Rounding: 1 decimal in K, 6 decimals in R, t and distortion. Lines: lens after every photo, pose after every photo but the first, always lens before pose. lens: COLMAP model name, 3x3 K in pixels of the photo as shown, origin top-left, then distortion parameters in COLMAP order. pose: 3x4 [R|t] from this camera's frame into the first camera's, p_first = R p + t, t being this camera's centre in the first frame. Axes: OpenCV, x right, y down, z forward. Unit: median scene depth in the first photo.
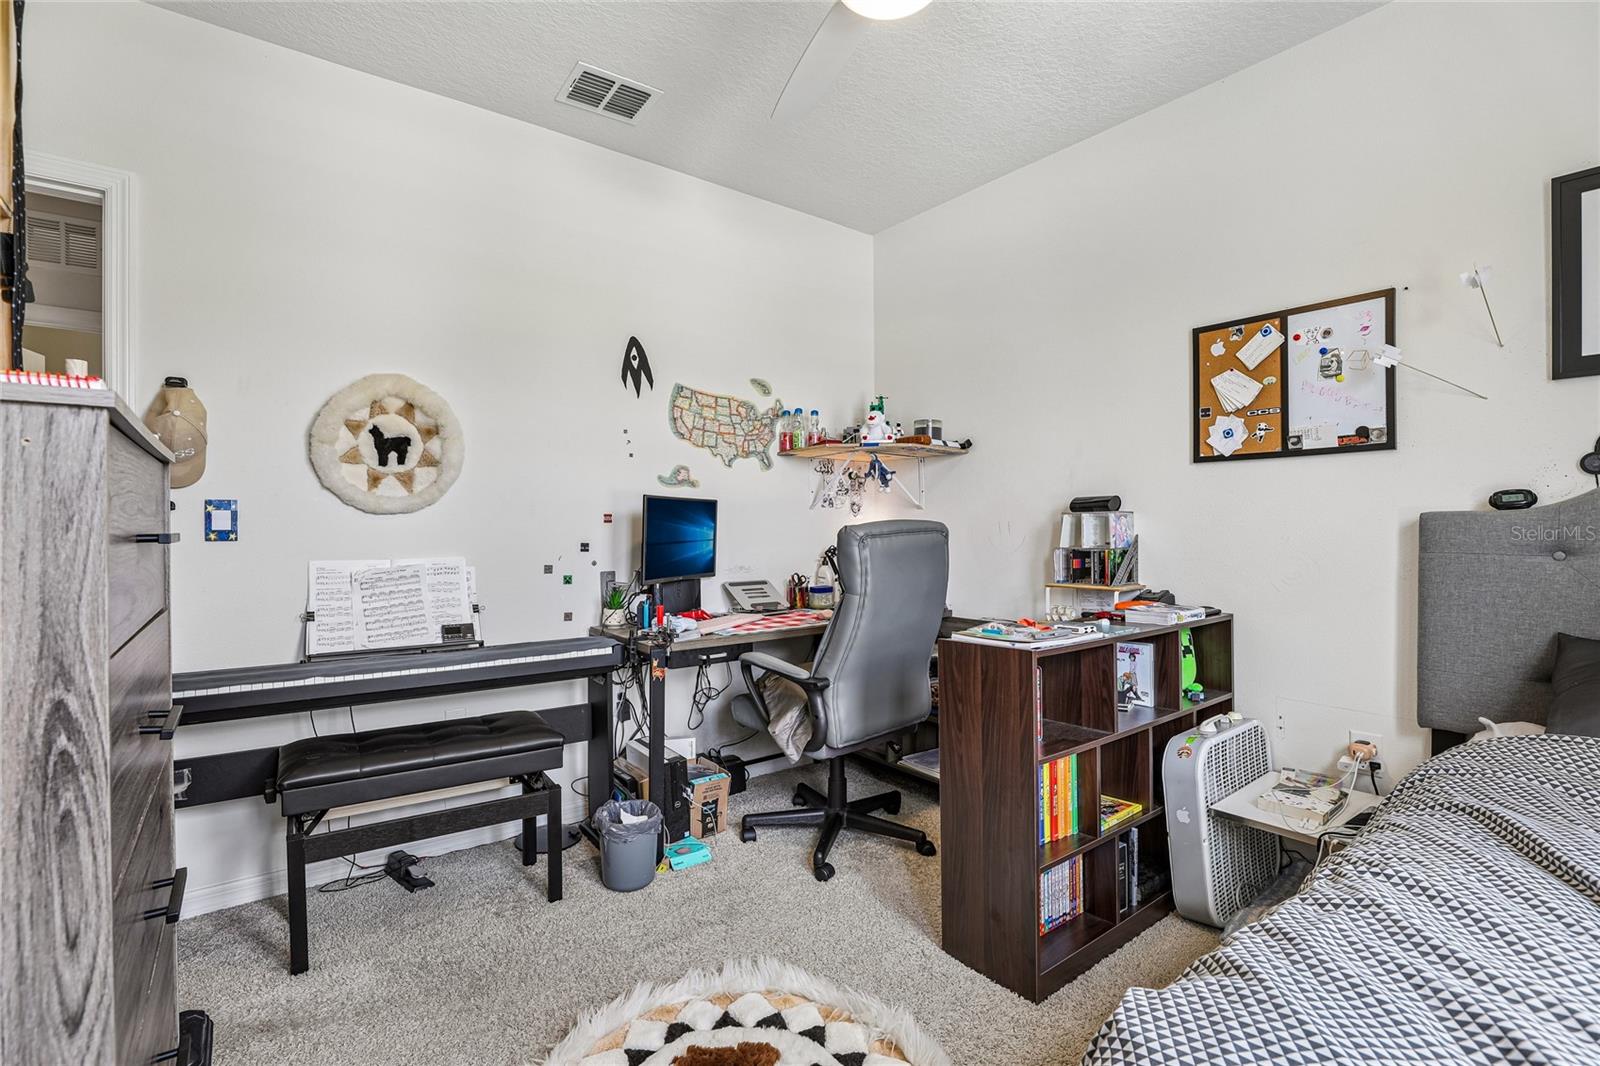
lens RADIAL K [[728.7, 0, 797.8], [0, 728.7, 535.5], [0, 0, 1]] dist [-0.042132, 0.011156]
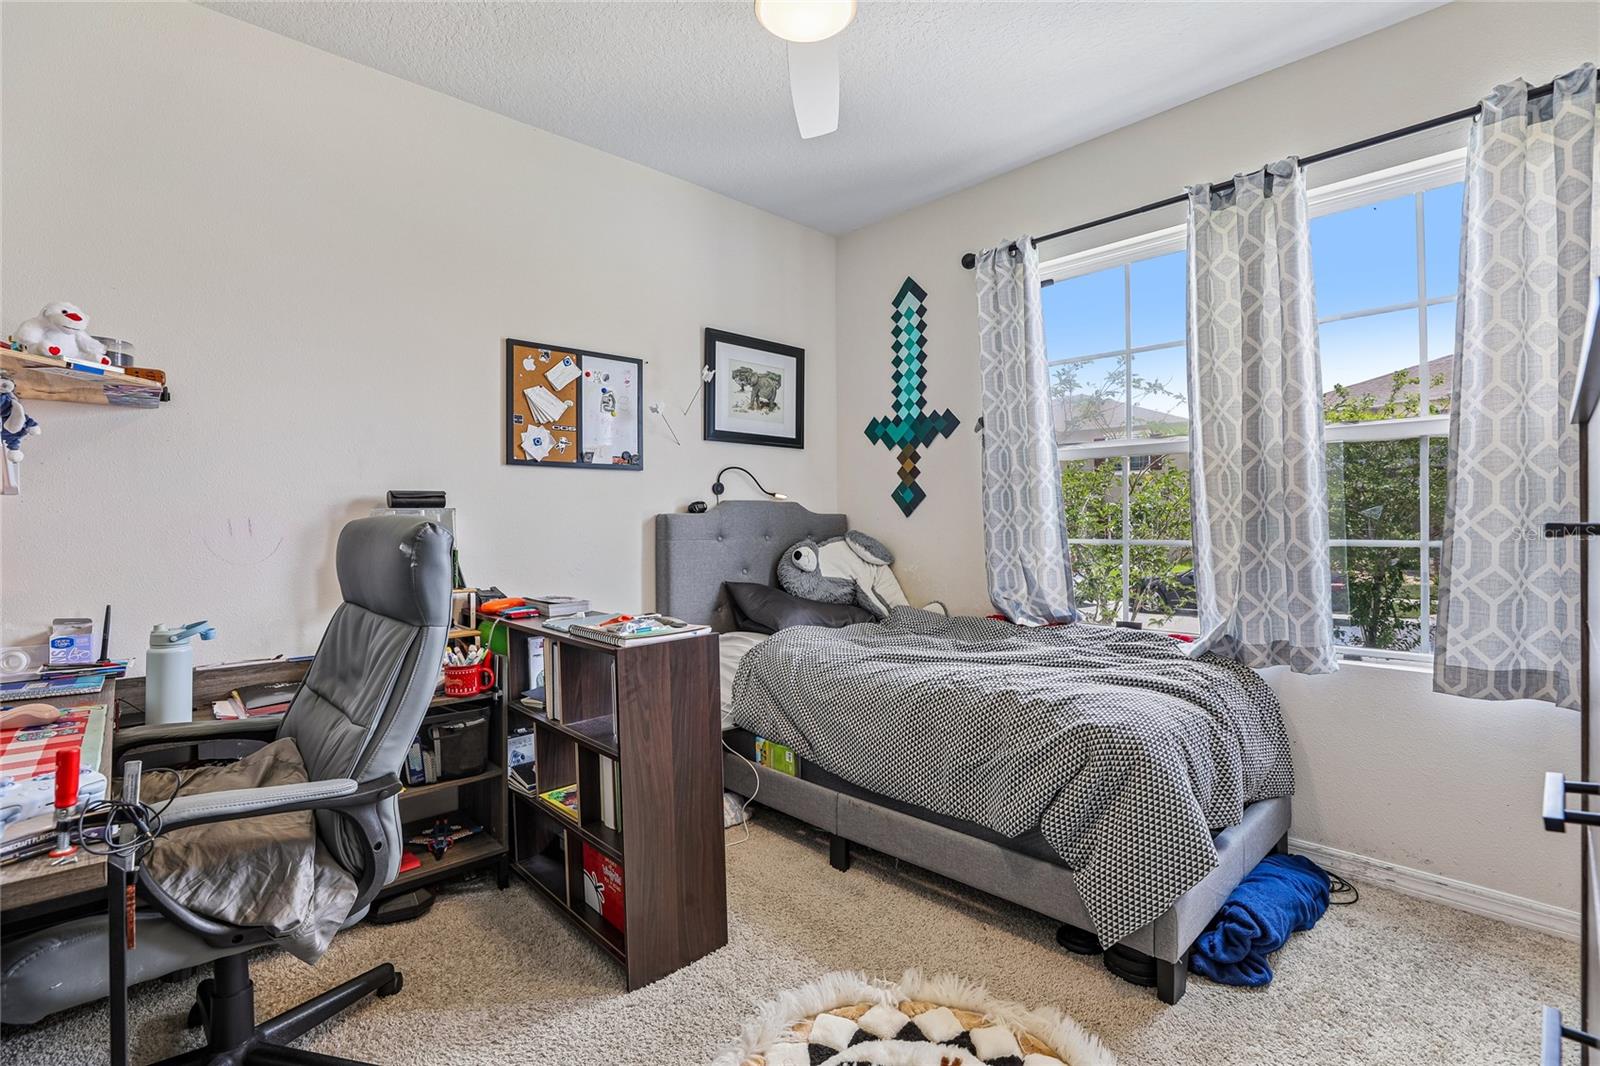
lens RADIAL K [[728.7, 0, 797.6], [0, 728.7, 523.4], [0, 0, 1]] dist [-0.042132, 0.011156]
pose [[-0.080801, 0.002956, 0.996726, -0.599507], [0.018795, 0.999822, -0.001441, -0.004141], [-0.996553, 0.018617, -0.080842, 0.722696]]
